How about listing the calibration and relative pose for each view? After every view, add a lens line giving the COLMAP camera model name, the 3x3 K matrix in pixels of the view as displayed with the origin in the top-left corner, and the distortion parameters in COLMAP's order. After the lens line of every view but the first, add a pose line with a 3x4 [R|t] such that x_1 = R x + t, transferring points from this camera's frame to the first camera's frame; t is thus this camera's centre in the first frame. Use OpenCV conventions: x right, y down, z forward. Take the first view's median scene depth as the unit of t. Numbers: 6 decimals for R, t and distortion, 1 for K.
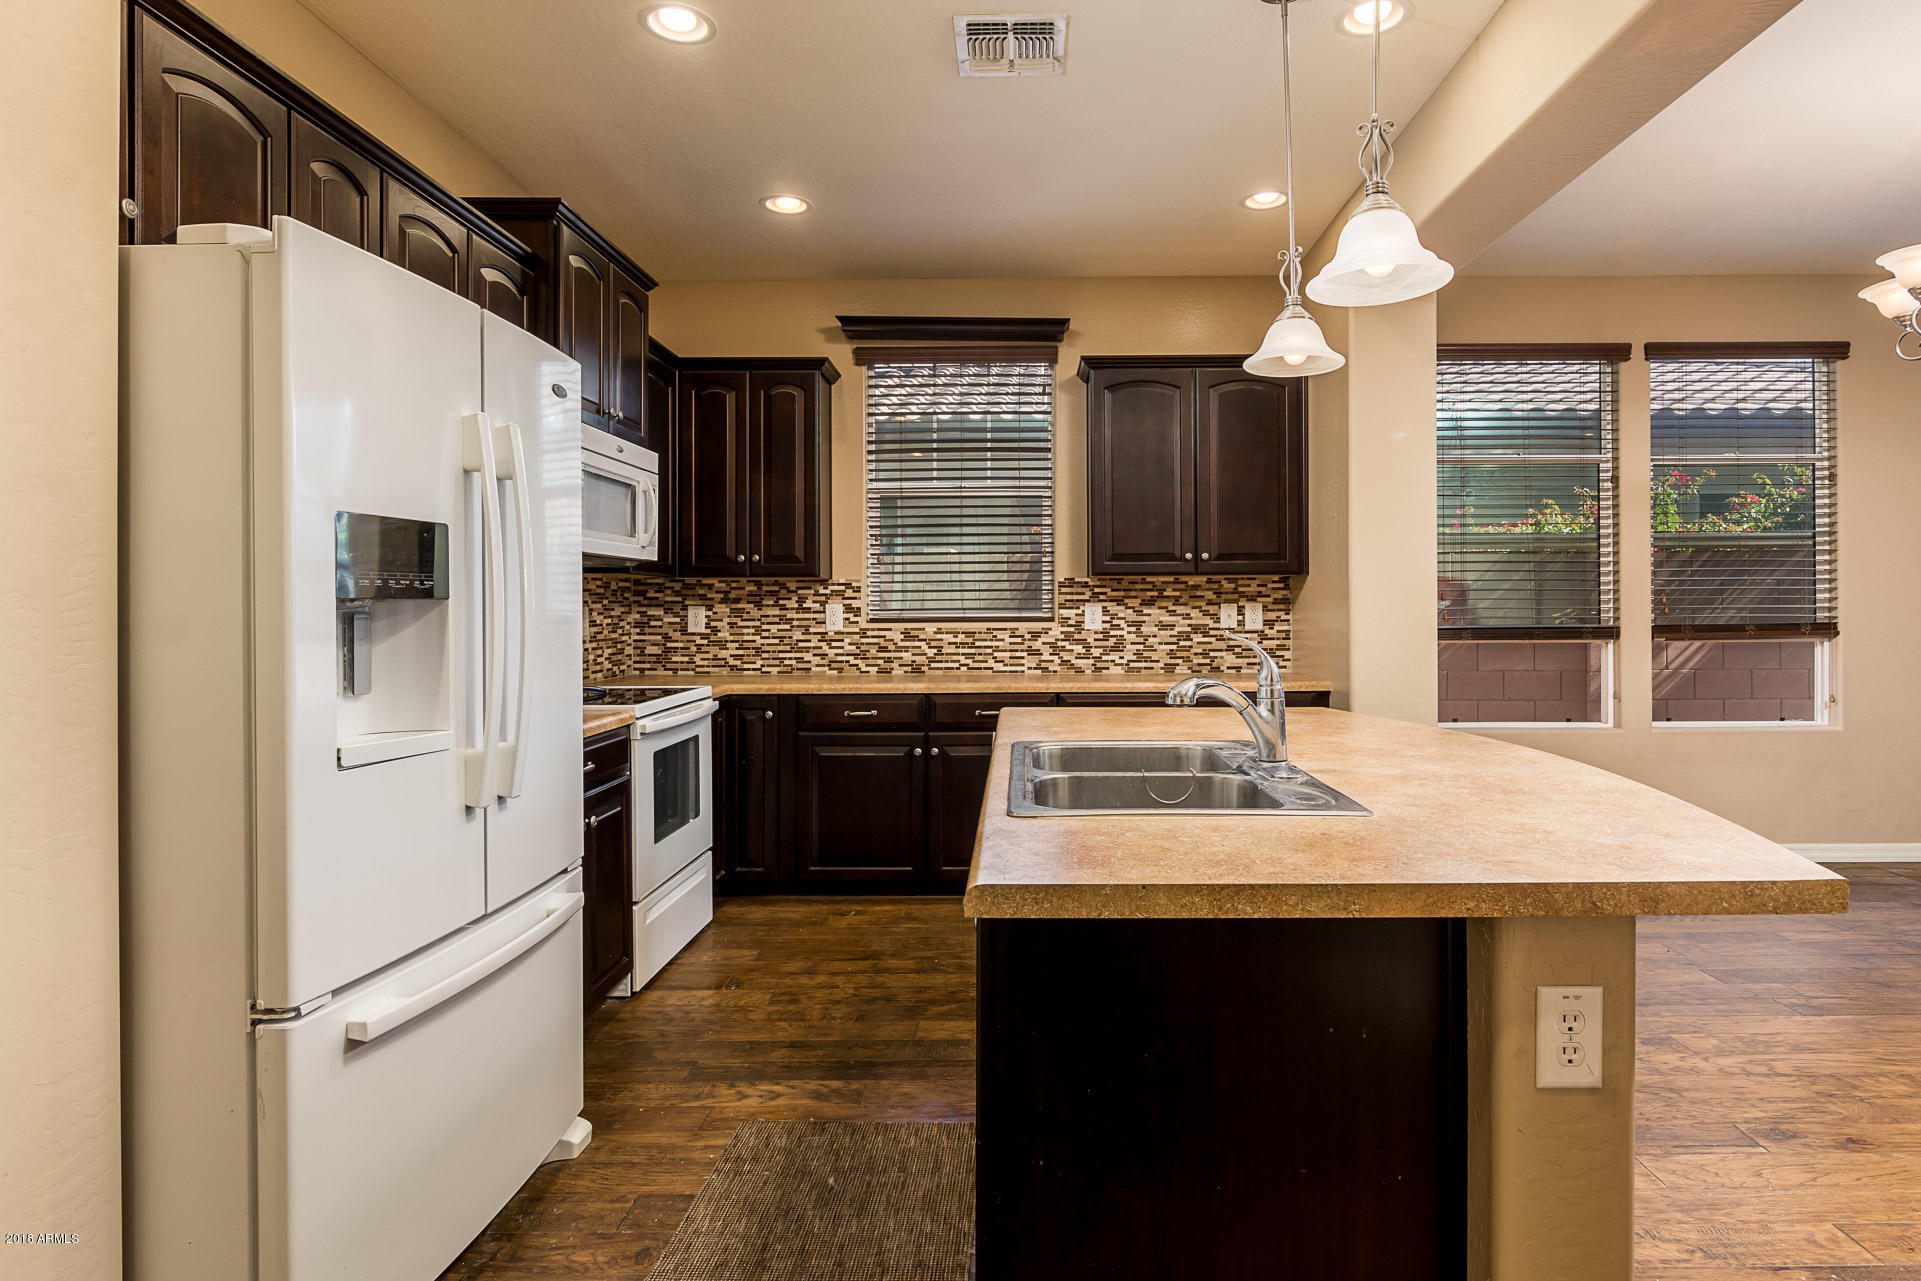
lens RADIAL K [[1021.8, 0, 1017.2], [0, 1021.8, 608.4], [0, 0, 1]] dist [0.002193, 0.000224]
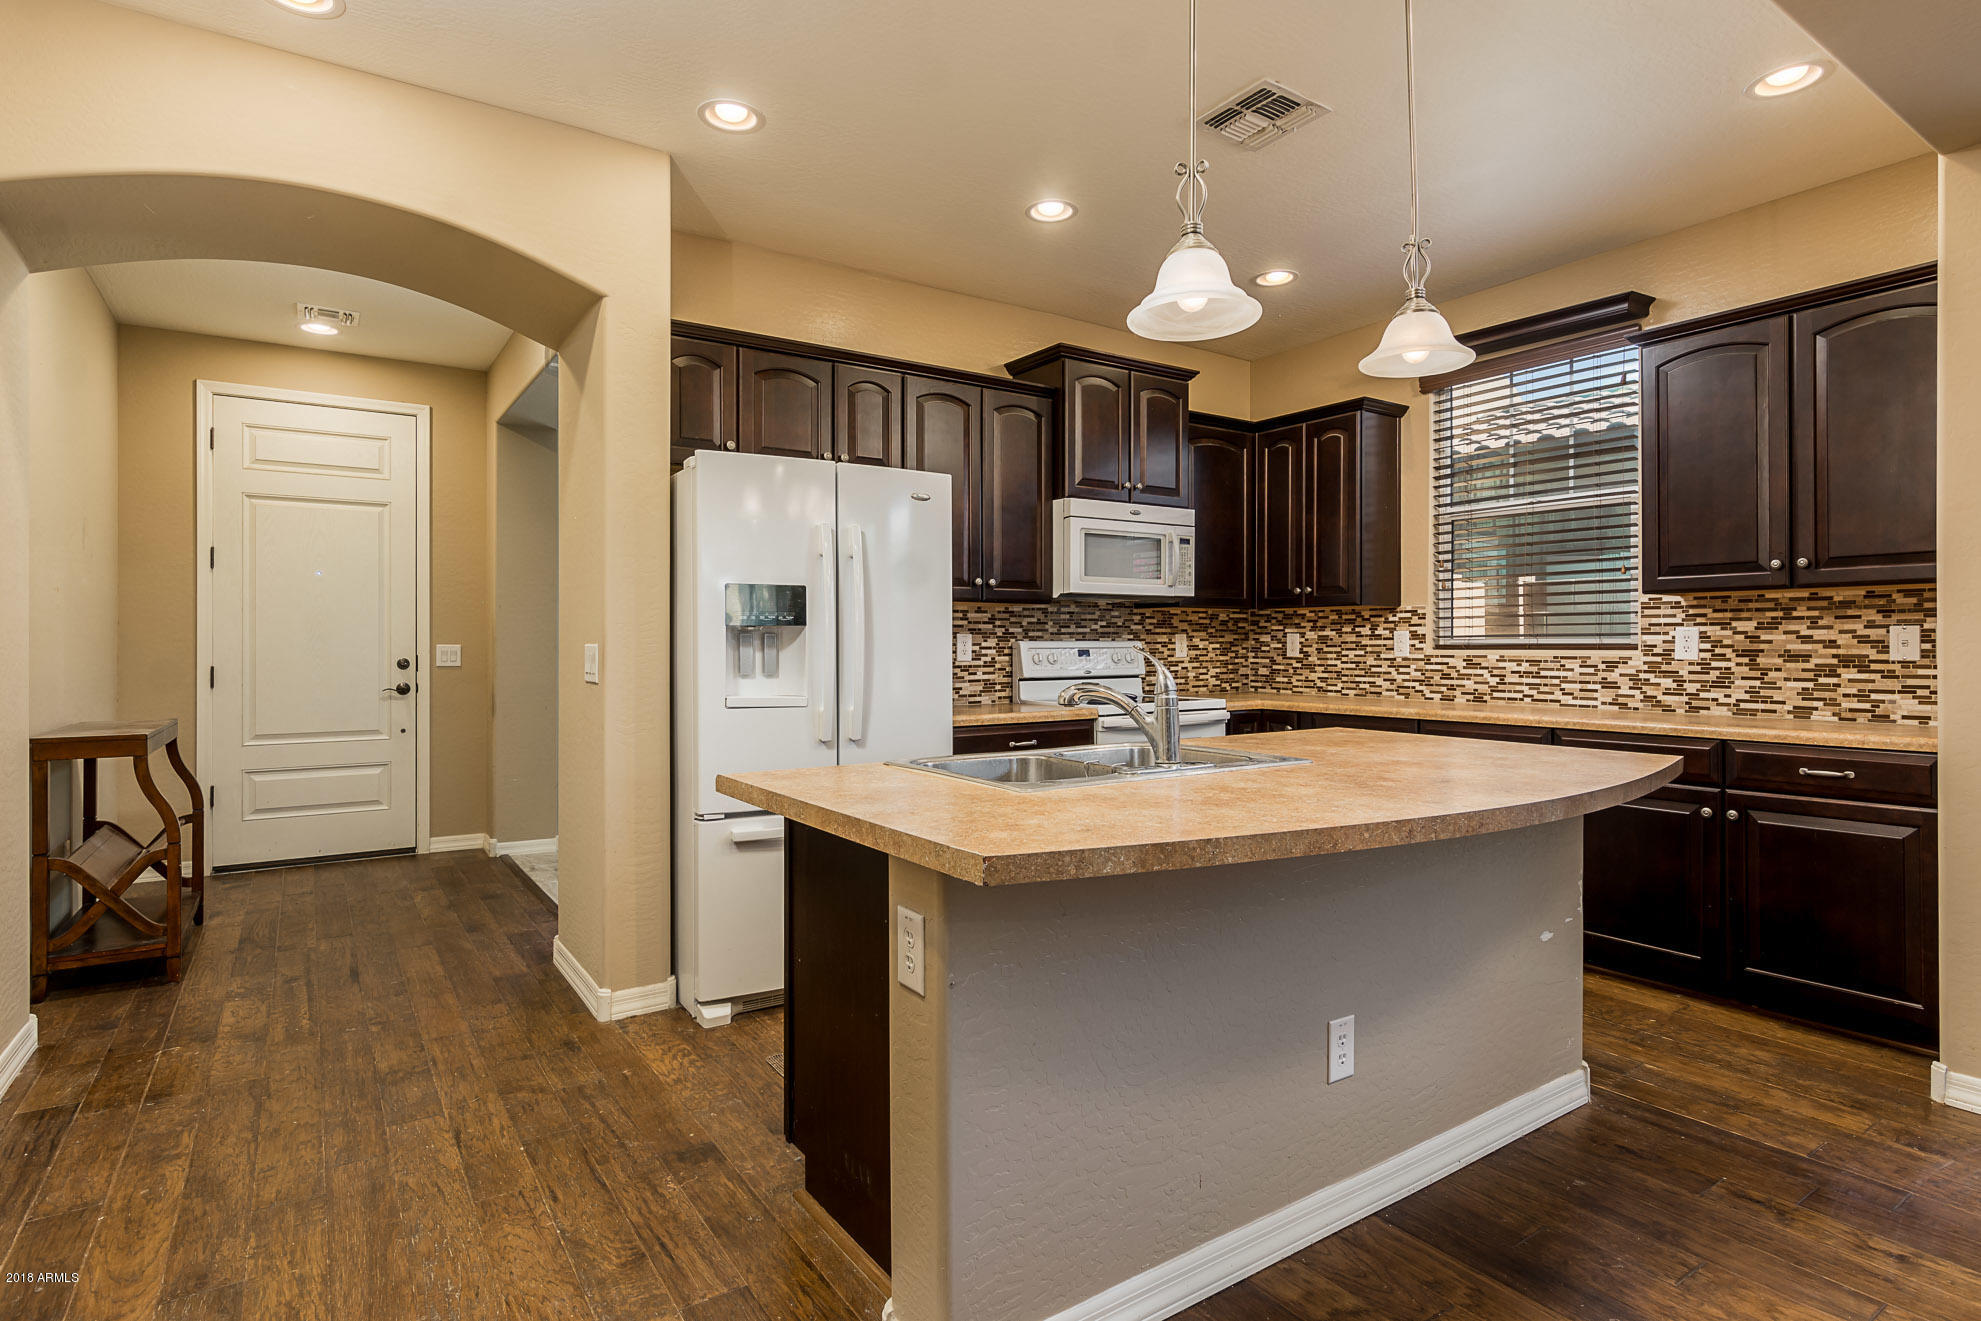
lens RADIAL K [[1006.7, 0, 996.7], [0, 1006.7, 635.7], [0, 0, 1]] dist [0.005461, -0.000715]
pose [[0.567383, -0.003824, -0.823445, 0.424215], [-0.001085, 0.999985, -0.005391, 0.006499], [0.823454, 0.003952, 0.567370, 0.090711]]
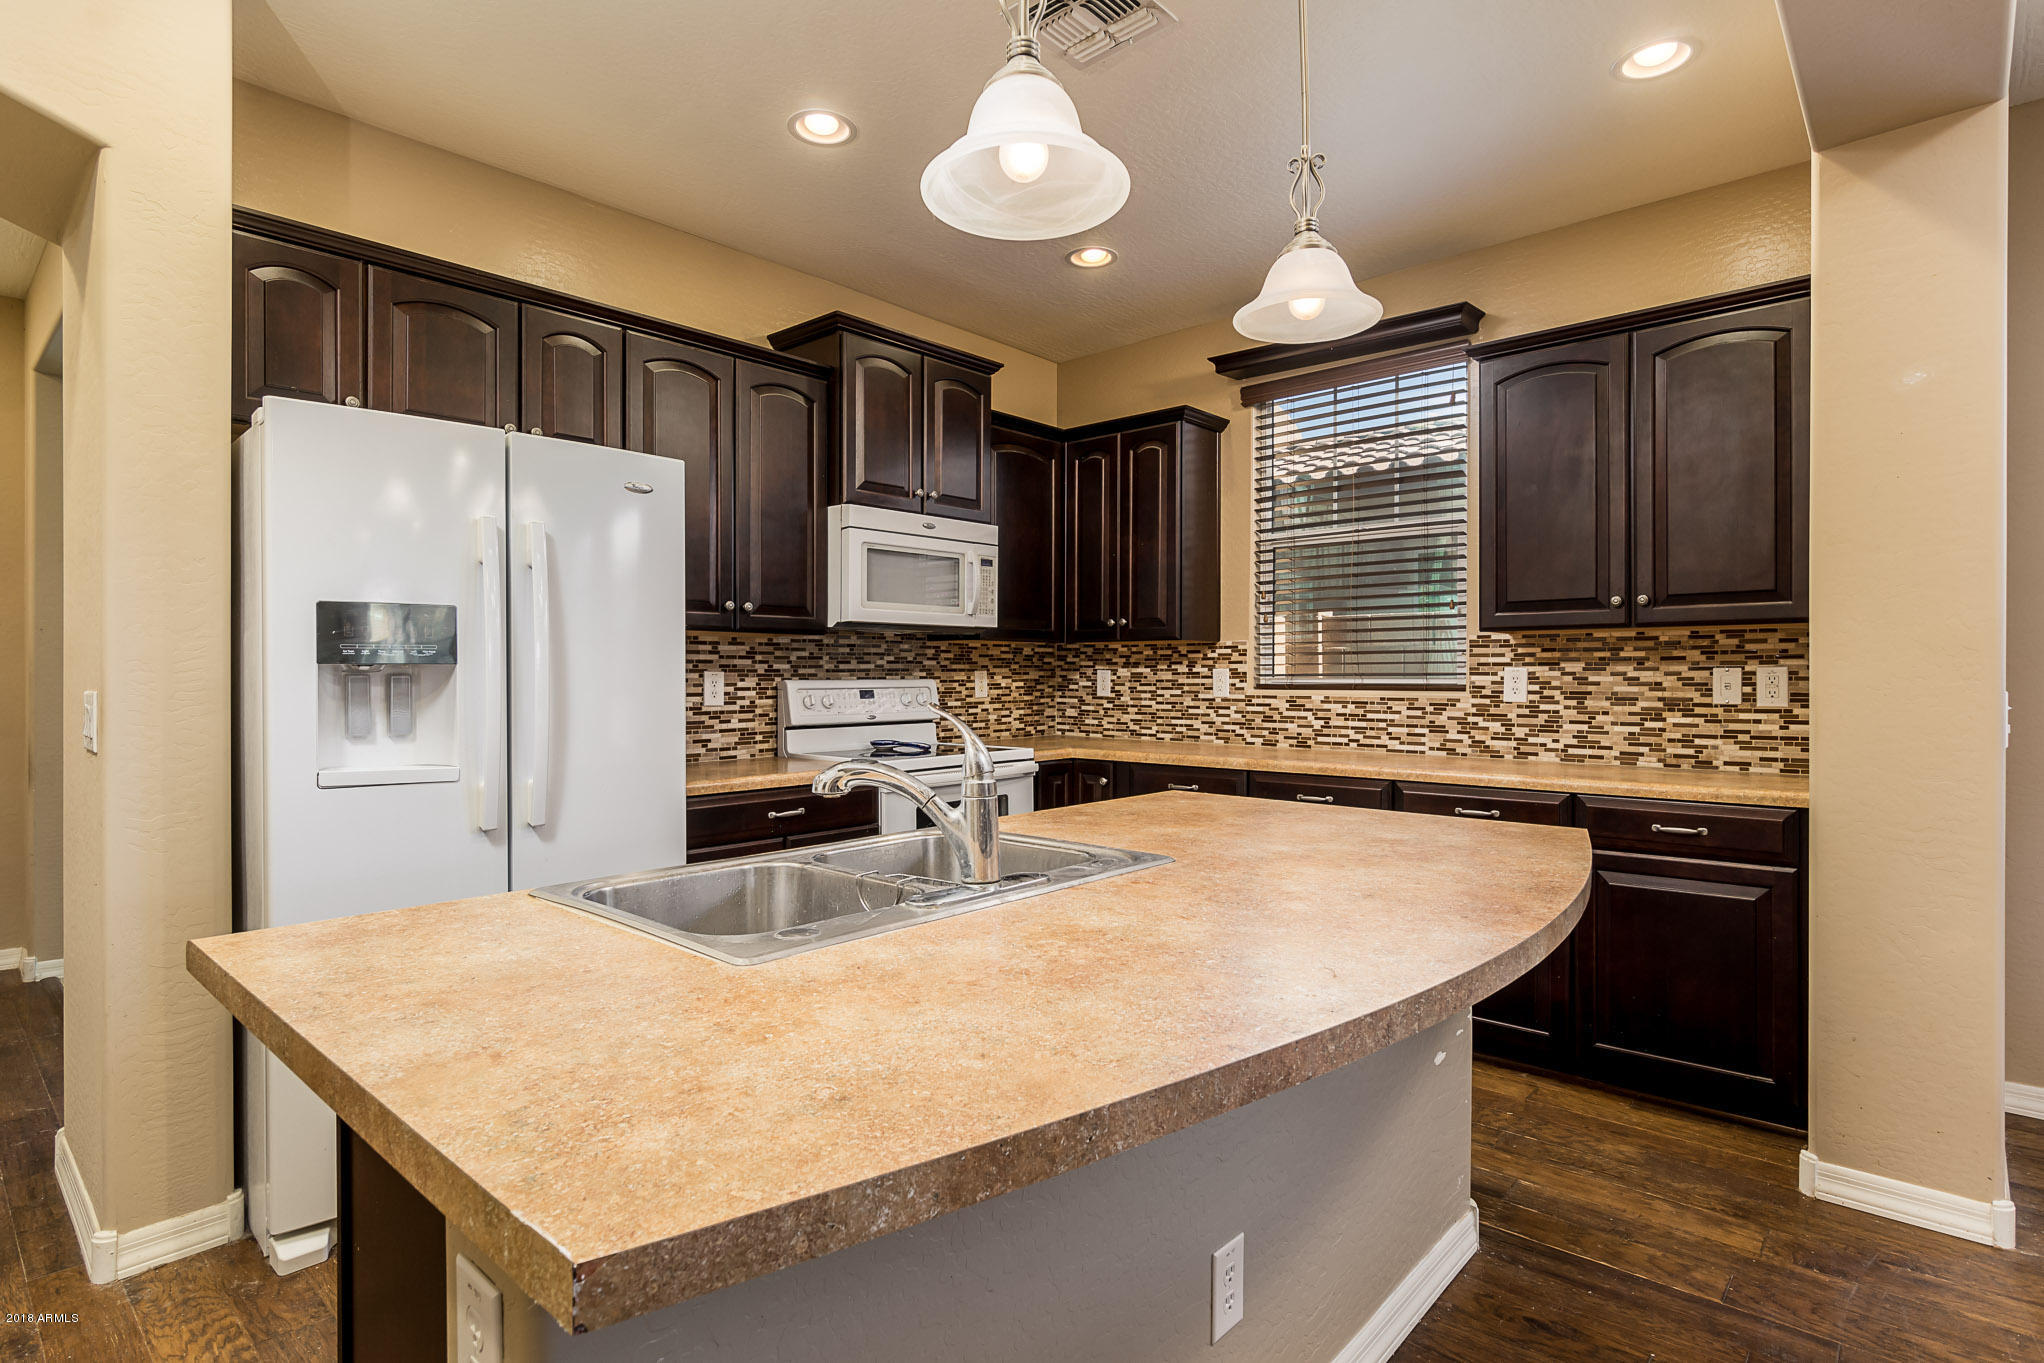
lens RADIAL K [[1021.4, 0, 1032.4], [0, 1021.4, 674.2], [0, 0, 1]] dist [-0.004982, -0.001579]
pose [[0.746942, 0.004212, -0.664876, 0.310712], [-0.002957, 0.999991, 0.003012, -0.001304], [0.664883, -0.000284, 0.746948, 0.192052]]
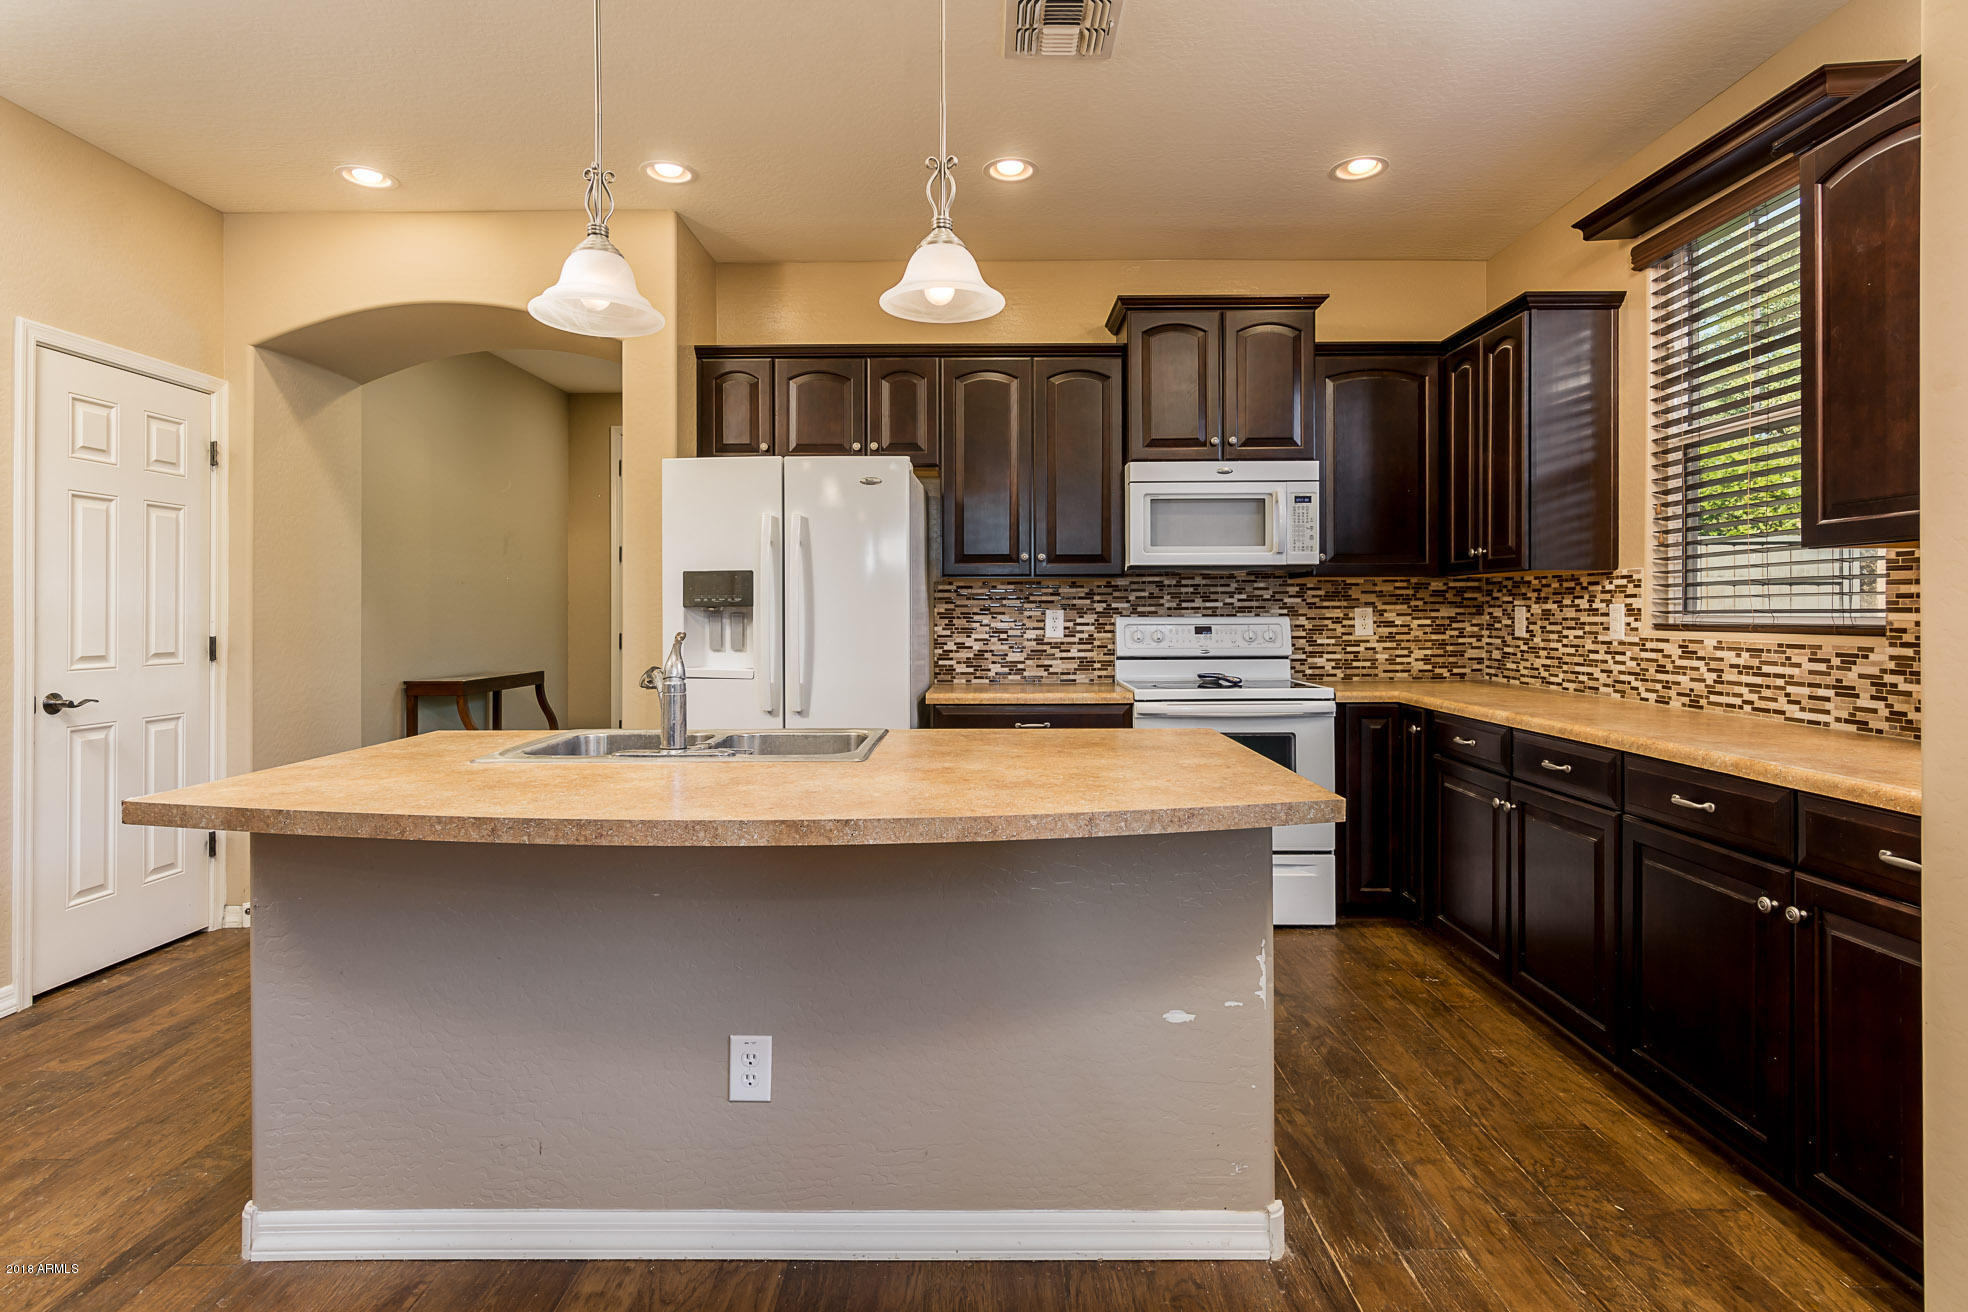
lens RADIAL K [[1009.8, 0, 990.5], [0, 1009.8, 607.0], [0, 0, 1]] dist [0.003117, 0.000267]
pose [[0.002304, -0.000629, -0.999997, 0.552920], [0.002314, 0.999997, -0.000624, -0.002463], [0.999995, -0.002313, 0.002306, 0.544679]]
